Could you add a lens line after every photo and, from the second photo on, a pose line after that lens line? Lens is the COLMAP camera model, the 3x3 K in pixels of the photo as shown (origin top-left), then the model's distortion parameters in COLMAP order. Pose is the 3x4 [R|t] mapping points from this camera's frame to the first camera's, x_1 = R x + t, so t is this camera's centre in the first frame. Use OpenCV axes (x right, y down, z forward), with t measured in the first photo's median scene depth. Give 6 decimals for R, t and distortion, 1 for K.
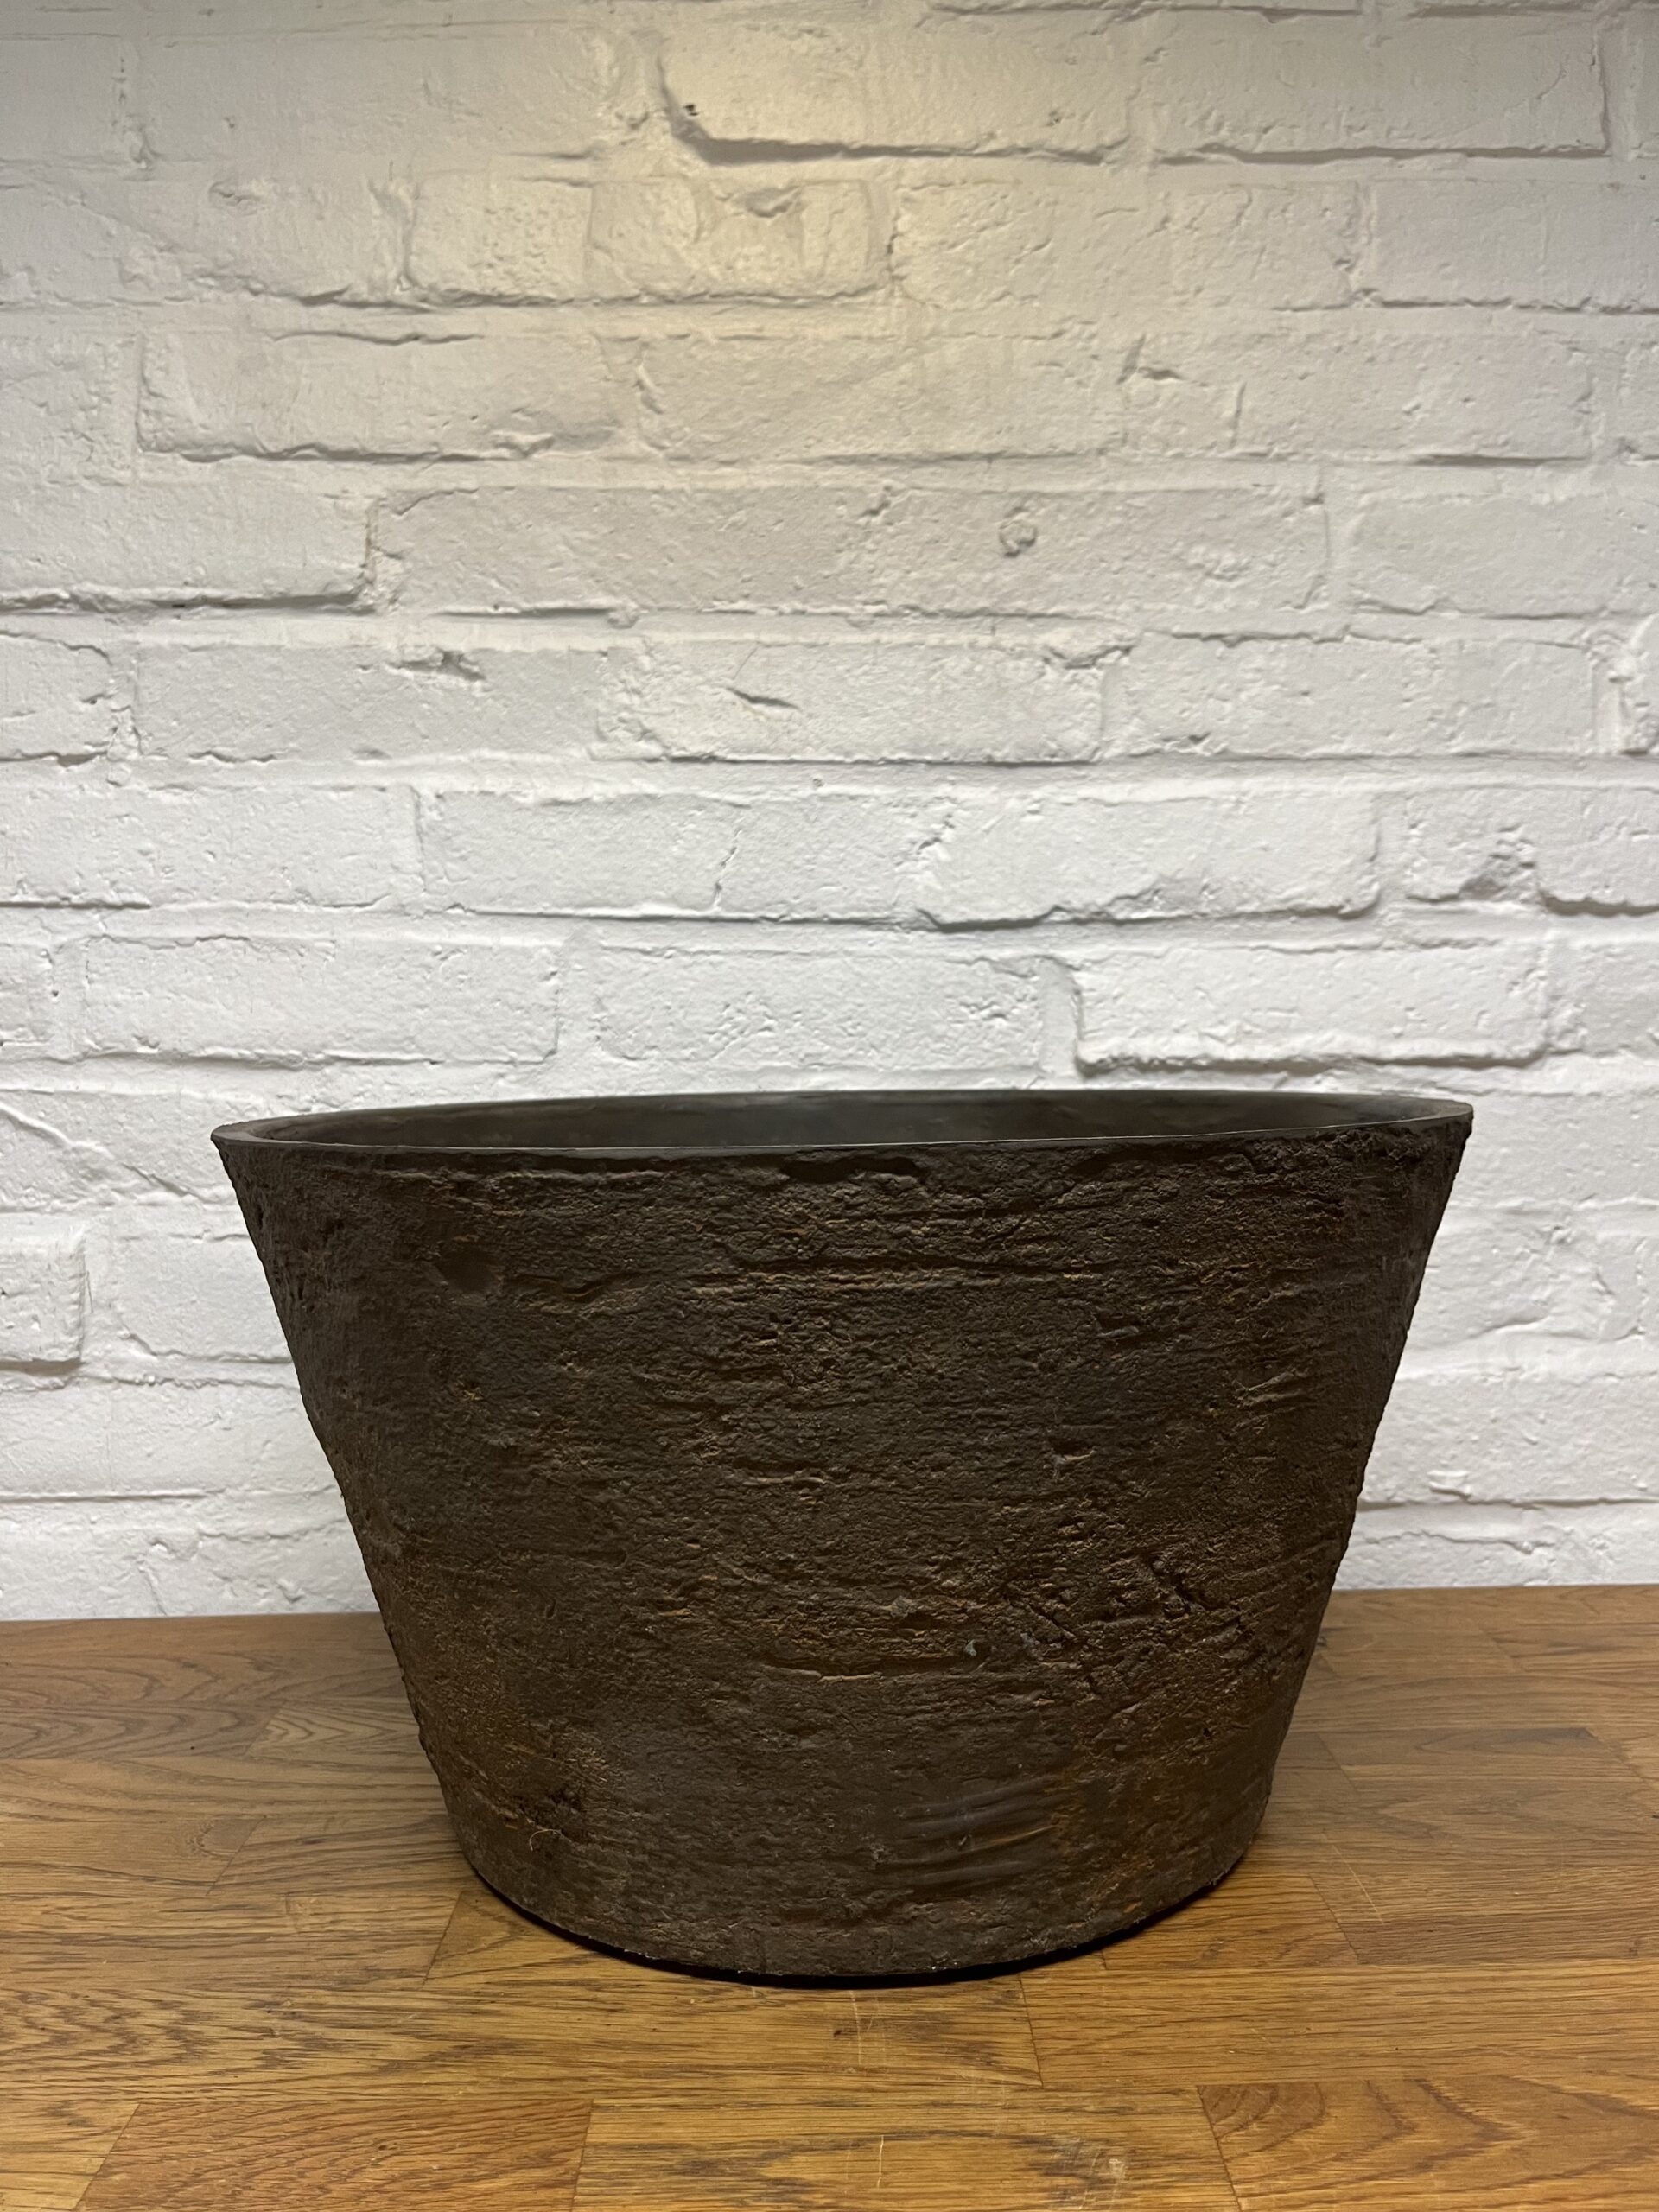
lens RADIAL K [[1690.5, 0, 826.9], [0, 1690.5, 1124.8], [0, 0, 1]] dist [0.046861, -0.074166]
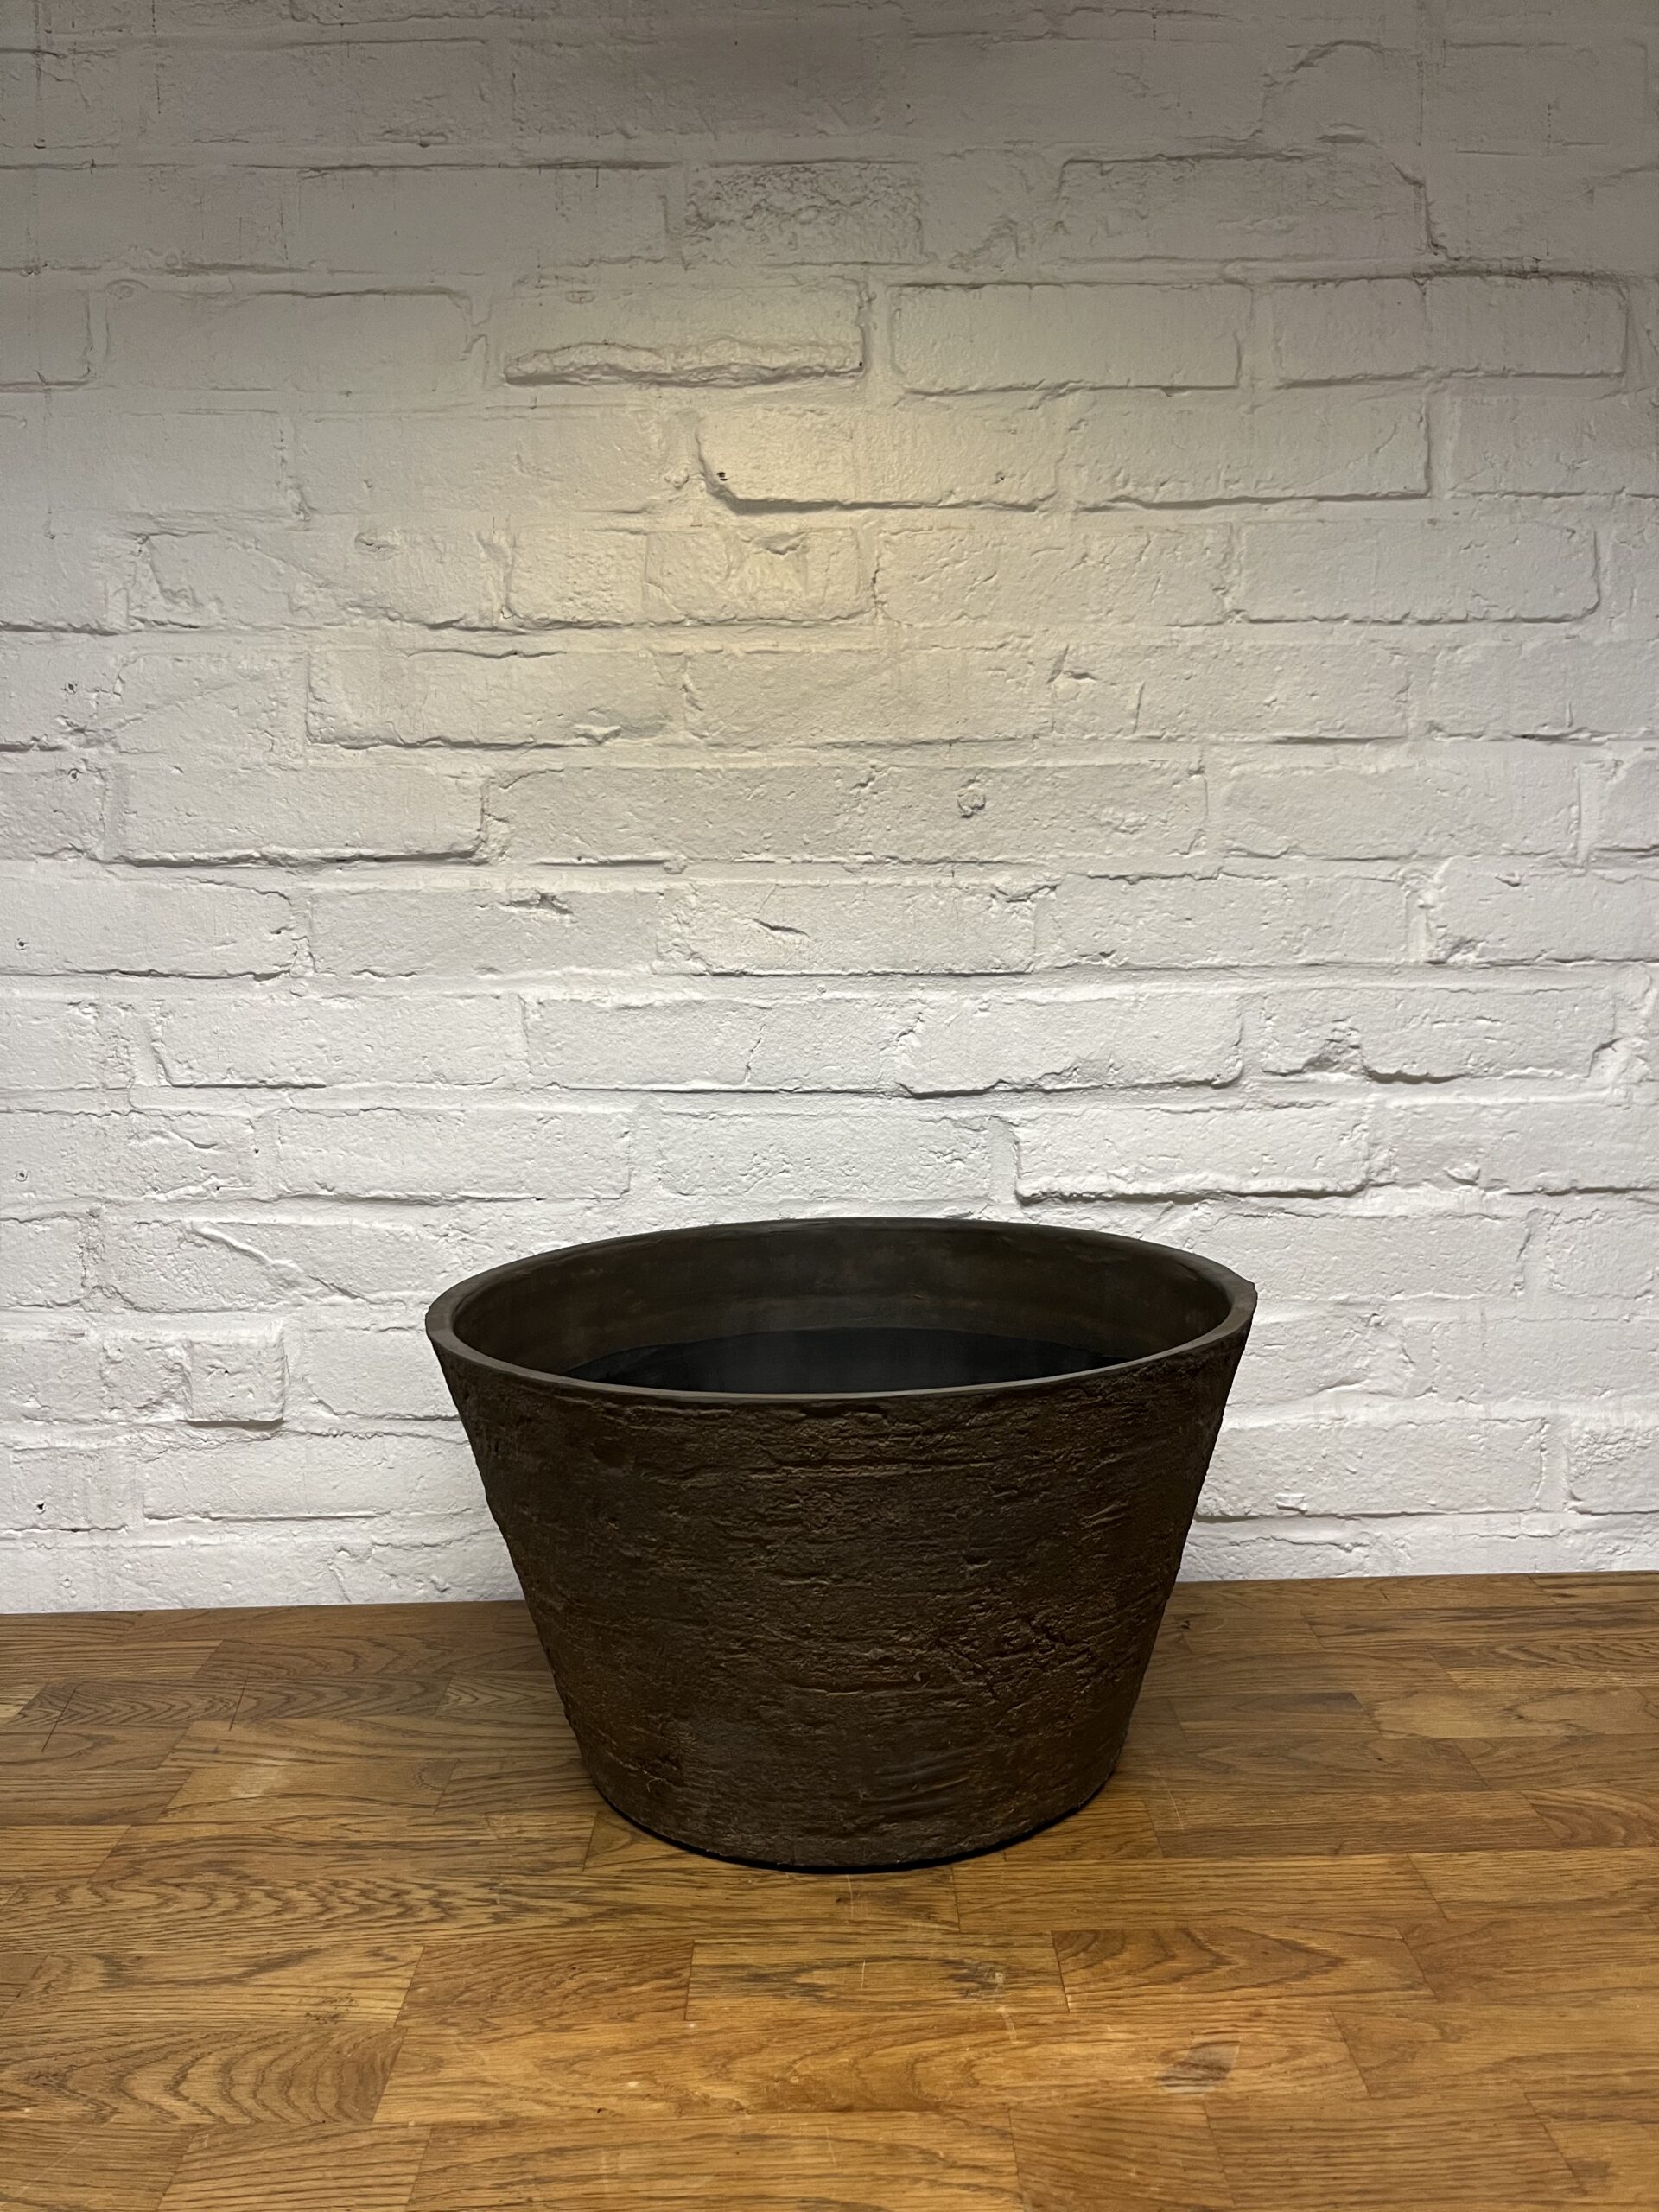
lens RADIAL K [[1690.5, 0, 826.1], [0, 1690.5, 1122.2], [0, 0, 1]] dist [0.046861, -0.074166]
pose [[0.999969, -0.005956, -0.005052, 0.003964], [0.006292, 0.997585, 0.069168, -0.189618], [0.004628, -0.069198, 0.997592, -0.336916]]
